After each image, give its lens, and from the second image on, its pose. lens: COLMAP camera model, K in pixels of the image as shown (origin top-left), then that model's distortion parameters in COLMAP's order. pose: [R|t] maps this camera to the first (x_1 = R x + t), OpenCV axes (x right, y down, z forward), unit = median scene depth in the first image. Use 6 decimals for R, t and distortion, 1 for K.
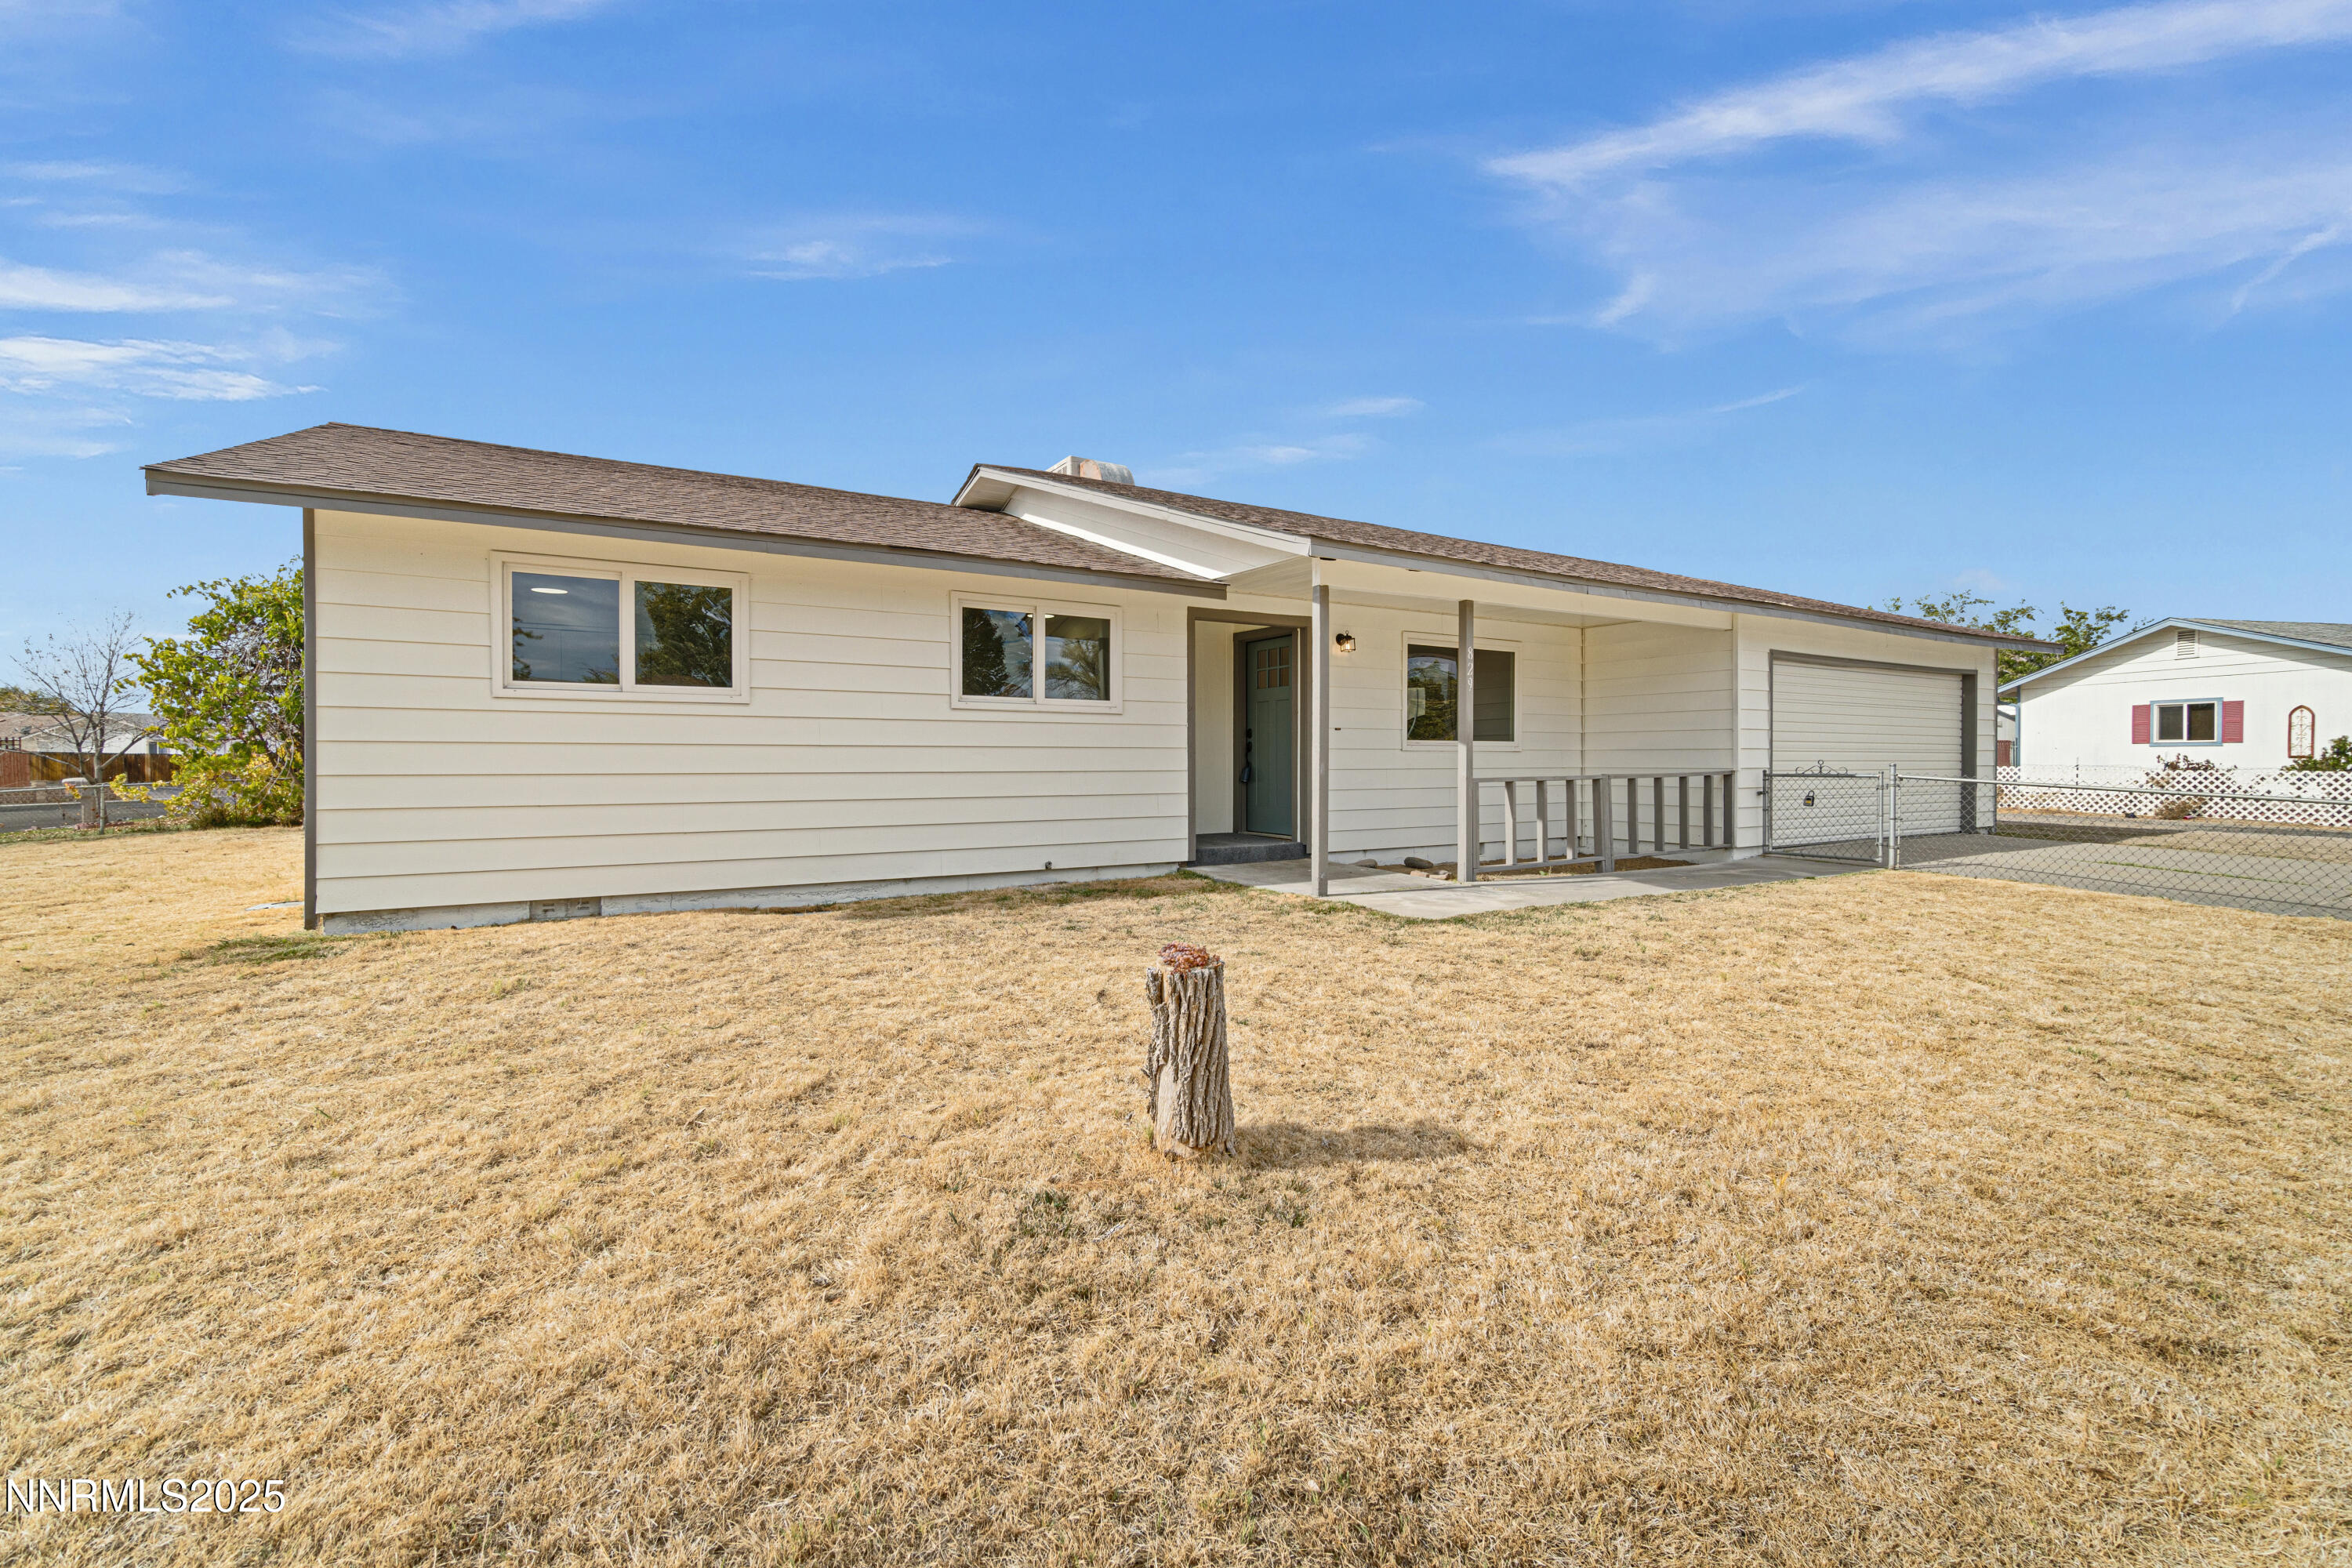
lens RADIAL K [[996.3, 0, 1176.4], [0, 996.3, 779.1], [0, 0, 1]] dist [-0.004996, 0.002140]
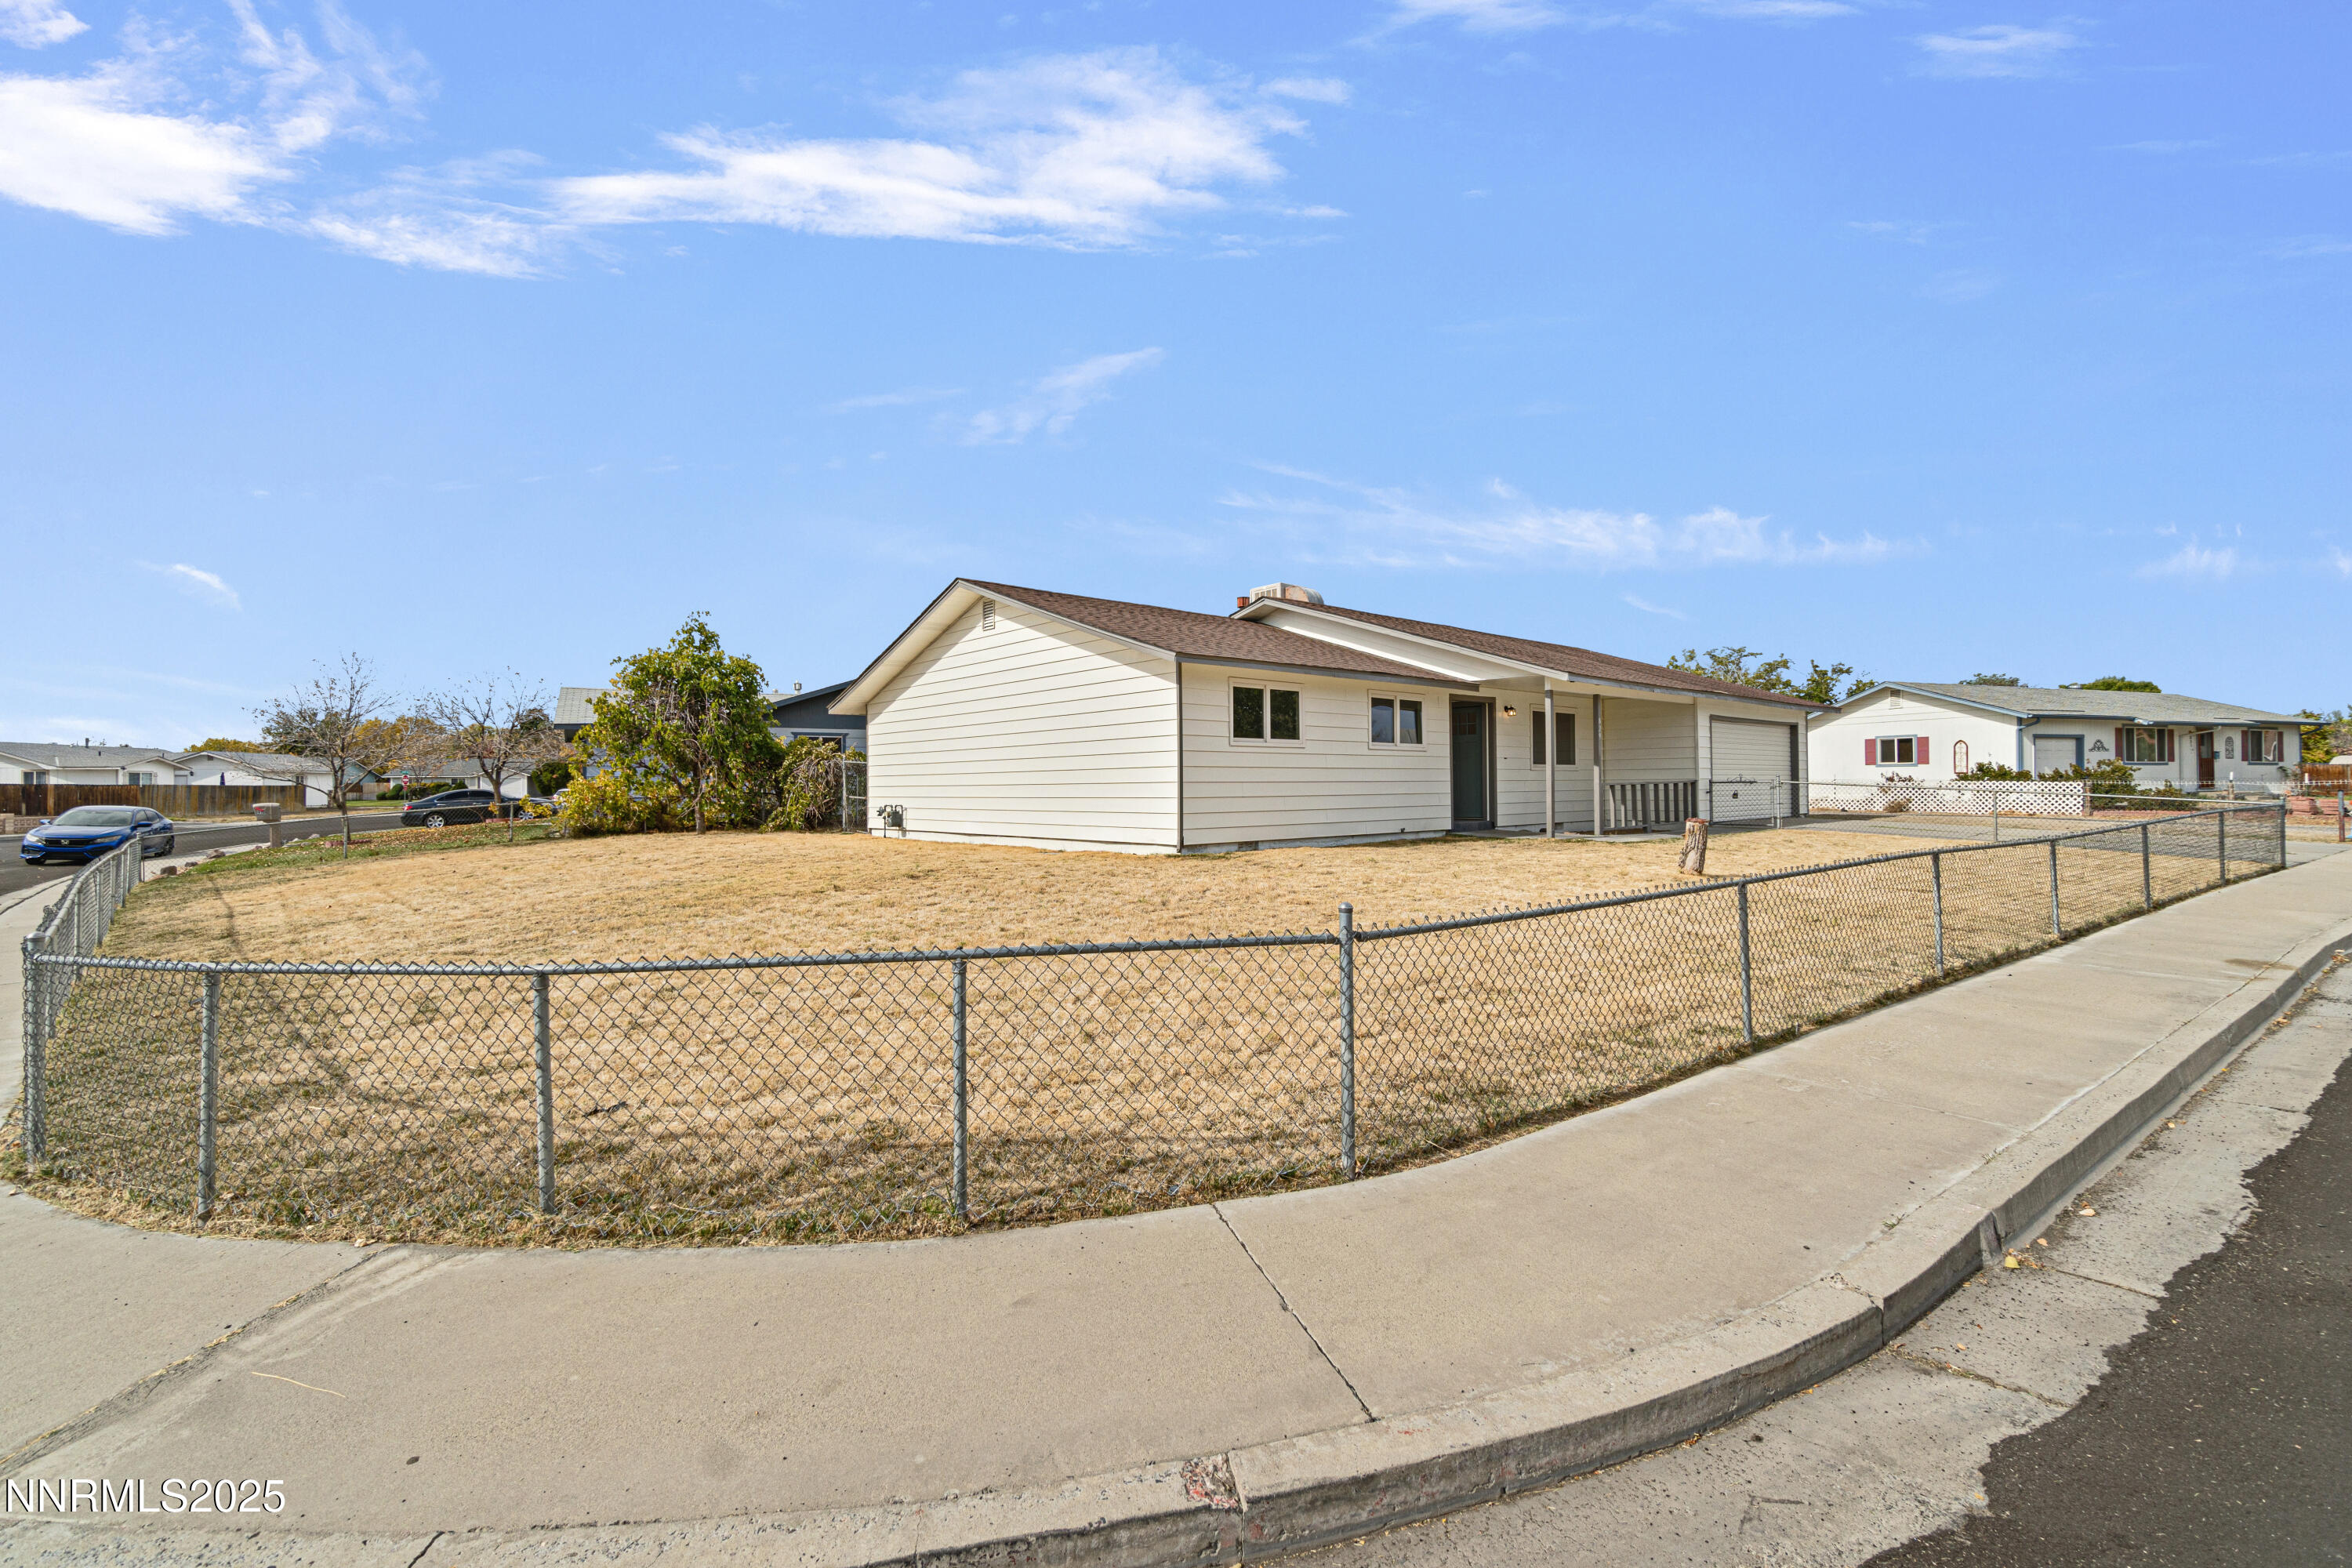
lens RADIAL K [[996.3, 0, 1182.3], [0, 996.3, 775.8], [0, 0, 1]] dist [-0.004996, 0.002140]
pose [[0.984508, -0.006048, 0.175234, -0.686210], [0.011208, 0.999532, -0.028471, 0.025079], [-0.174980, 0.029994, 0.984115, -0.639107]]
